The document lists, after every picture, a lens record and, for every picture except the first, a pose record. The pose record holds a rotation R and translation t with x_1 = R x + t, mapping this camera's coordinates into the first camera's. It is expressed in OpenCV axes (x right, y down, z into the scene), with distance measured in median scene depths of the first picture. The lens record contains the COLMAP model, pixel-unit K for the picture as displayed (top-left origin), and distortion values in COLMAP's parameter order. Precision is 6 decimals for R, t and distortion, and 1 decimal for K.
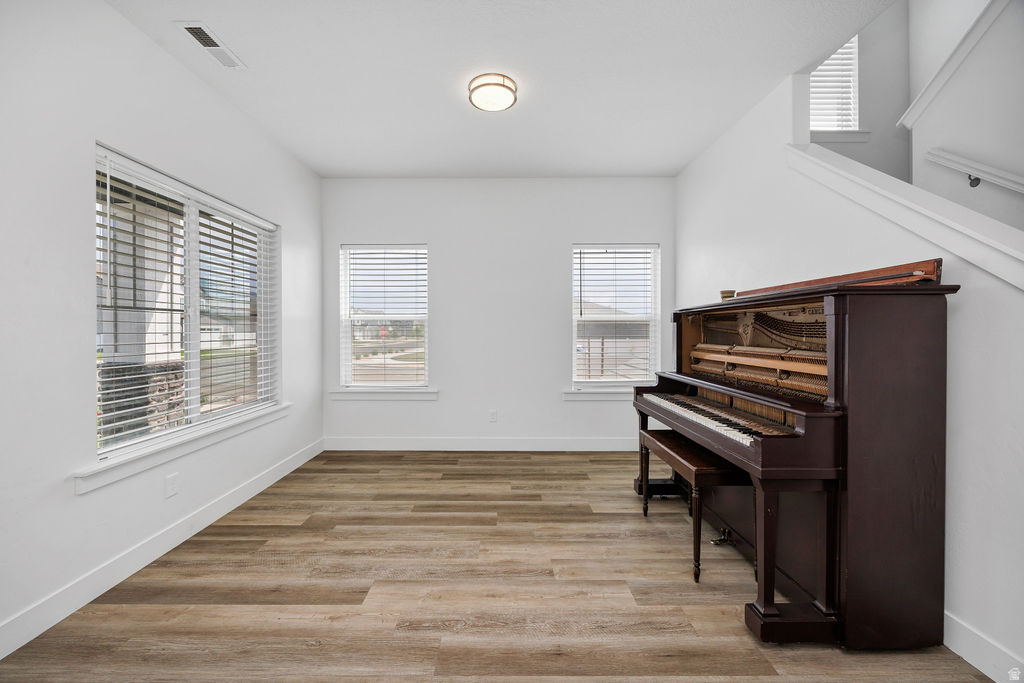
lens RADIAL K [[400.4, 0, 510.8], [0, 400.4, 335.8], [0, 0, 1]] dist [-0.008357, 0.001110]
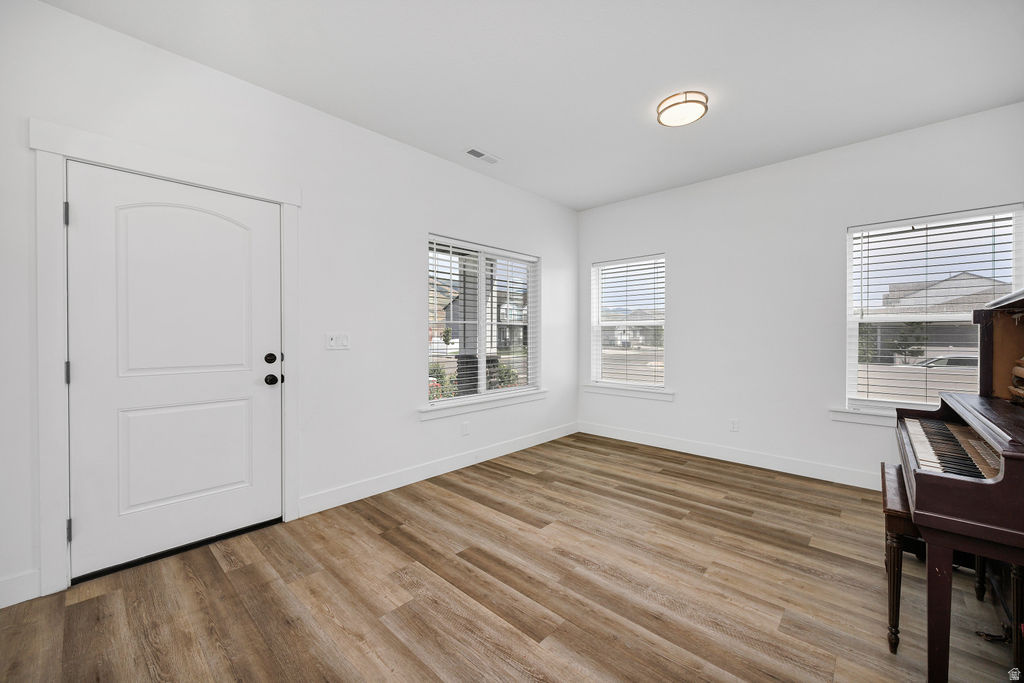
lens RADIAL K [[400.4, 0, 517.4], [0, 400.4, 342.2], [0, 0, 1]] dist [-0.008357, 0.001110]
pose [[0.739143, 0.013728, -0.673408, 0.372971], [-0.009740, 0.999906, 0.009692, -0.000828], [0.673478, -0.000605, 0.739207, -0.074676]]
